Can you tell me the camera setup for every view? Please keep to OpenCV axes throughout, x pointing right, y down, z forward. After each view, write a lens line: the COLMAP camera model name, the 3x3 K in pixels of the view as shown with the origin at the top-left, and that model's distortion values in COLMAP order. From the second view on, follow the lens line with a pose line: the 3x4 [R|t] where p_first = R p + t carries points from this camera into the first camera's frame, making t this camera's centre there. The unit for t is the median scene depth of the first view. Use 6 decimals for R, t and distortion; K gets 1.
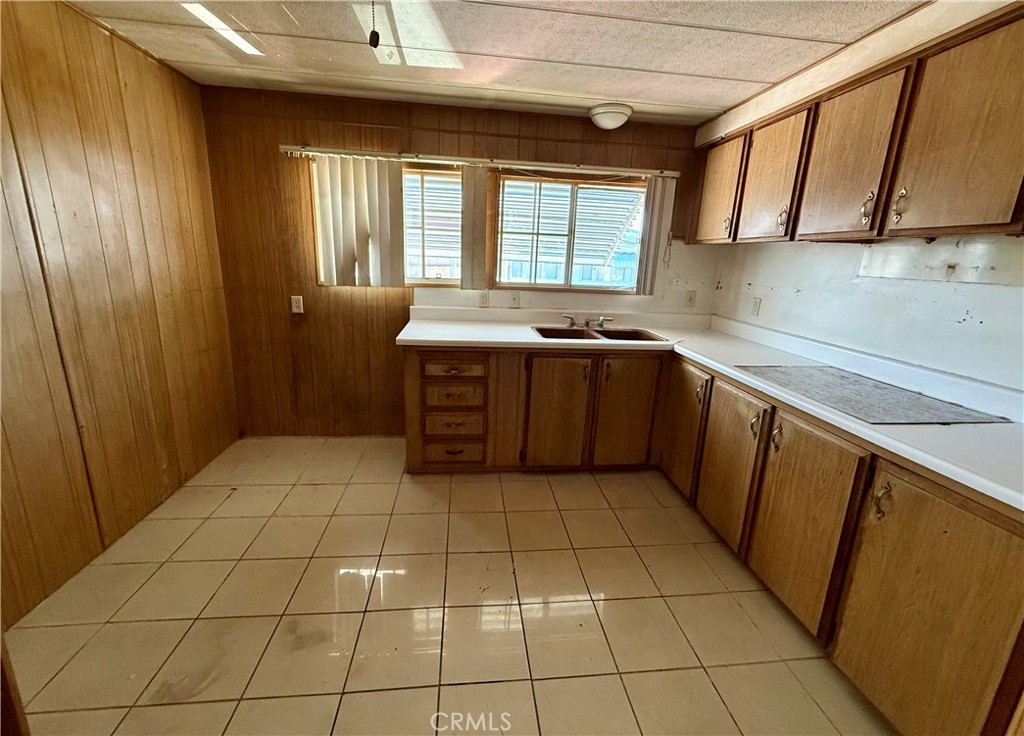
lens RADIAL K [[408.9, 0, 504.1], [0, 408.9, 347.5], [0, 0, 1]] dist [-0.000600, -0.000120]
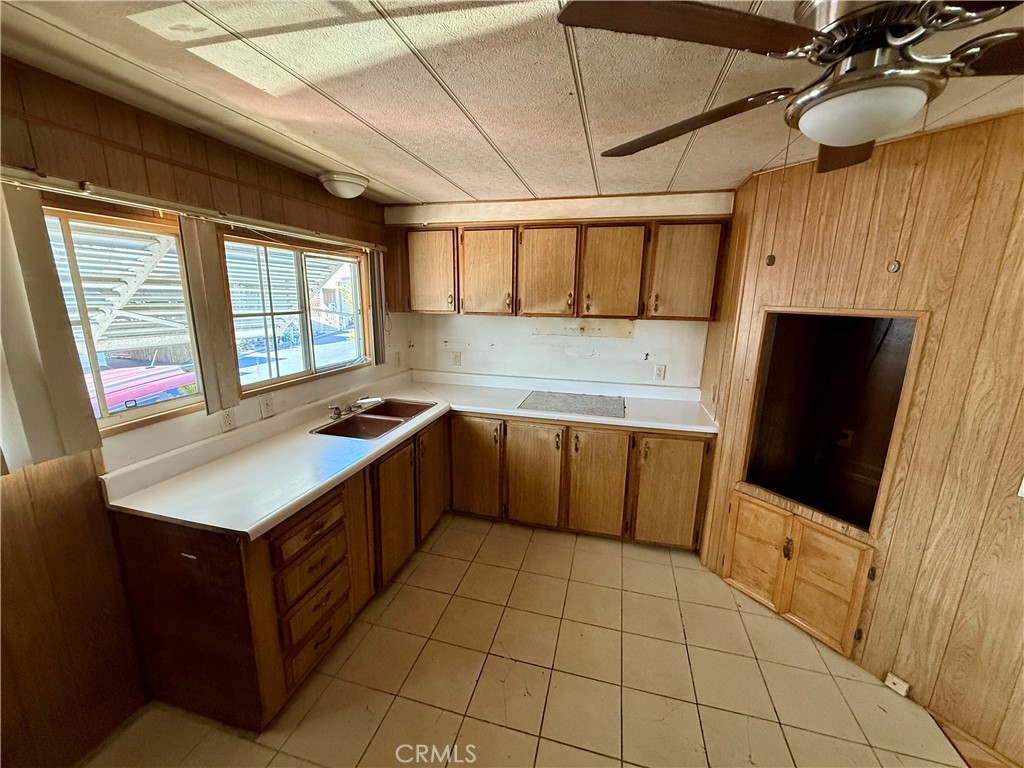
lens RADIAL K [[407.5, 0, 512.6], [0, 407.5, 382.2], [0, 0, 1]] dist [0.001319, -0.000042]
pose [[0.352667, -0.230328, 0.906959, -0.531838], [0.205514, 0.964634, 0.165062, -0.214098], [-0.912902, 0.128181, 0.387530, 0.363464]]
